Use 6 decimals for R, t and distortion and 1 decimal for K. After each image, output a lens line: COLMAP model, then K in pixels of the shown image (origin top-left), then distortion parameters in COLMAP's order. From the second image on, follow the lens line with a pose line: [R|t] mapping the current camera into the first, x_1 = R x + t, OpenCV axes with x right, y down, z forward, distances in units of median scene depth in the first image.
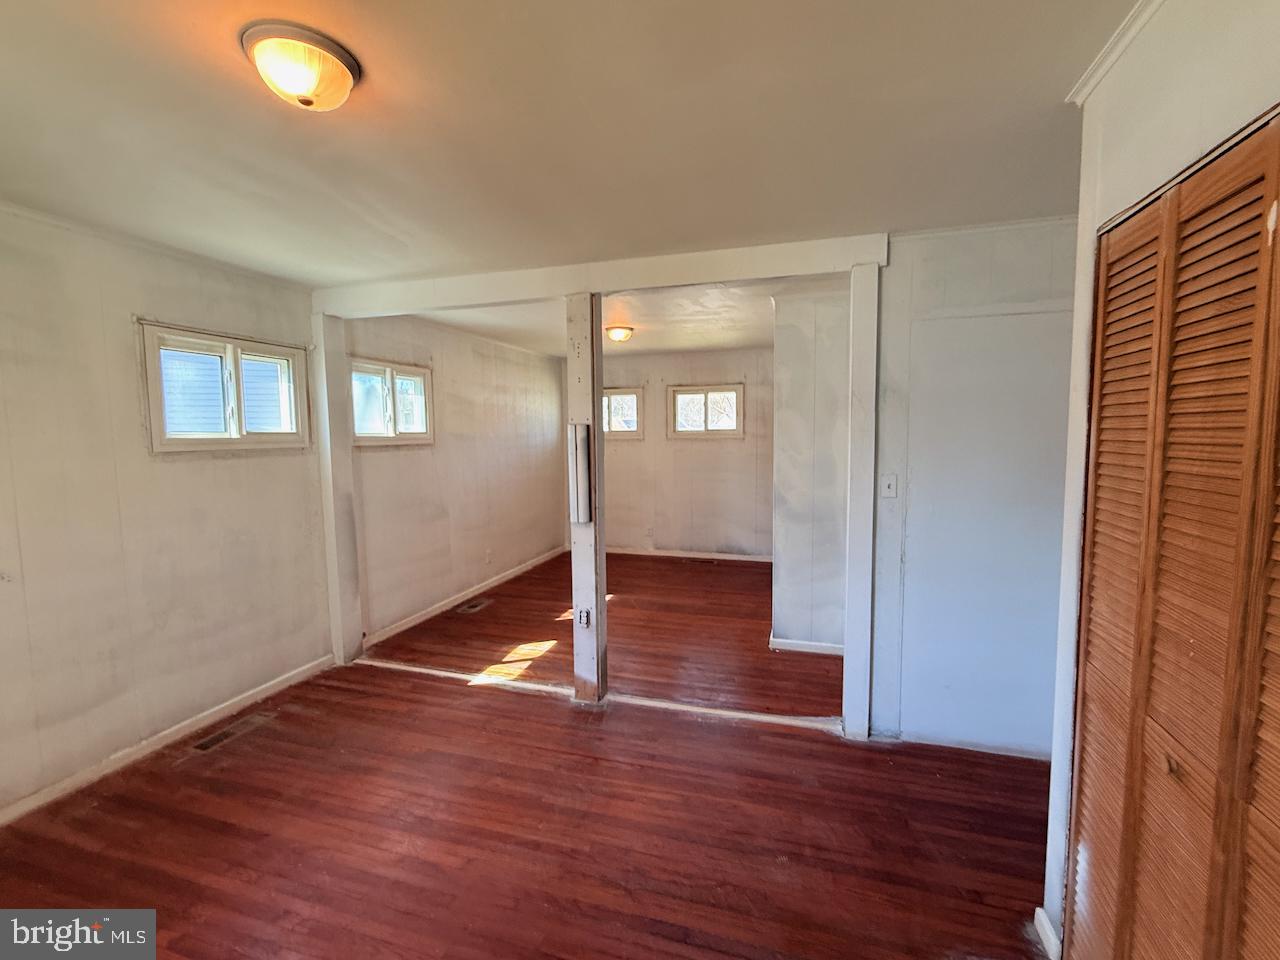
lens RADIAL K [[559.7, 0, 639.9], [0, 559.7, 476.7], [0, 0, 1]] dist [-0.000074, 0.000237]
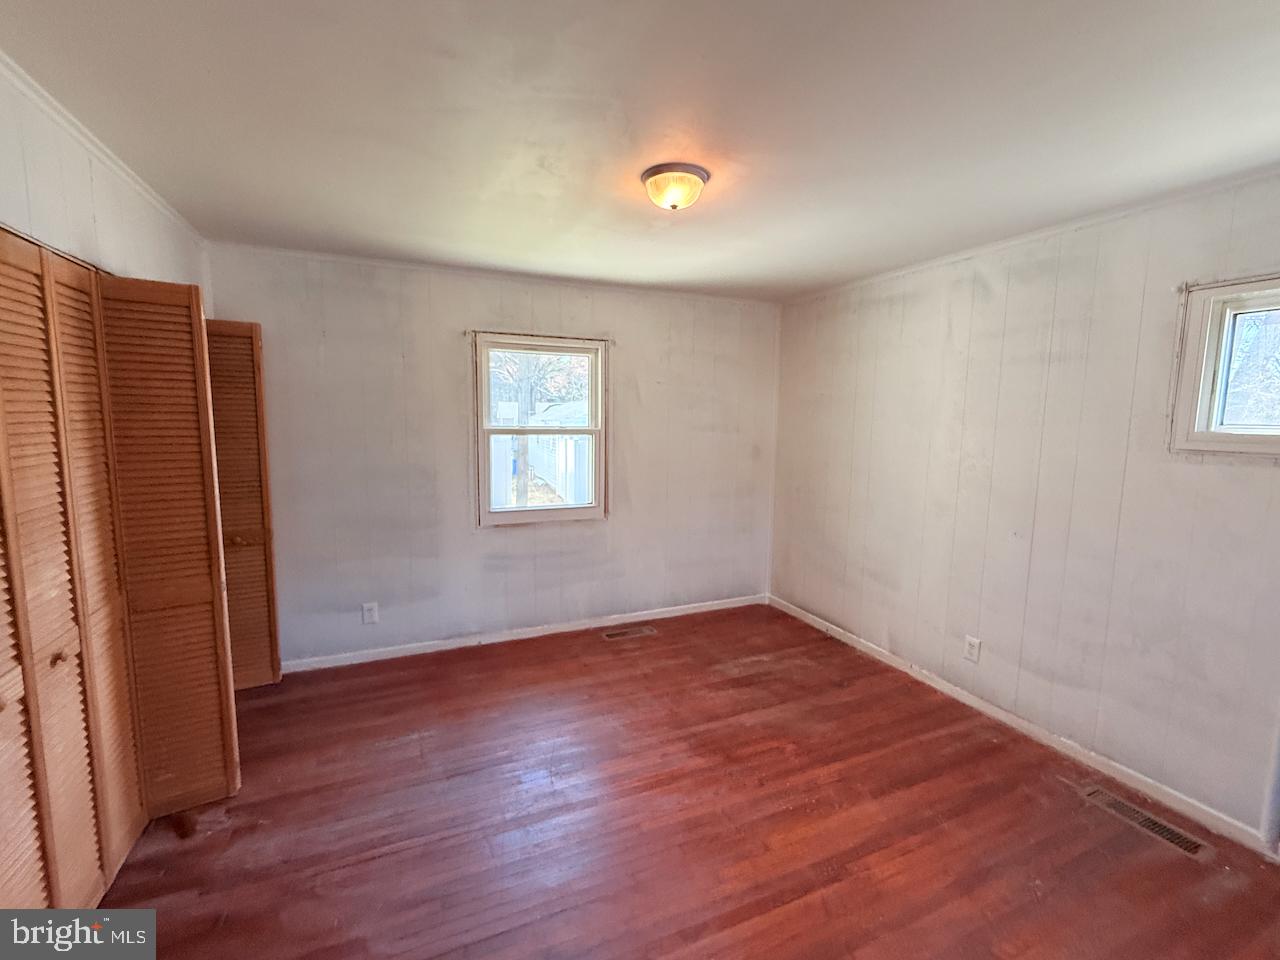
lens RADIAL K [[559.7, 0, 637.2], [0, 559.7, 479.8], [0, 0, 1]] dist [-0.000074, 0.000237]
pose [[-0.753283, 0.072017, -0.653742, 0.277367], [-0.061253, 0.981985, 0.178757, -0.099960], [0.654838, 0.174698, -0.735301, 1.128286]]
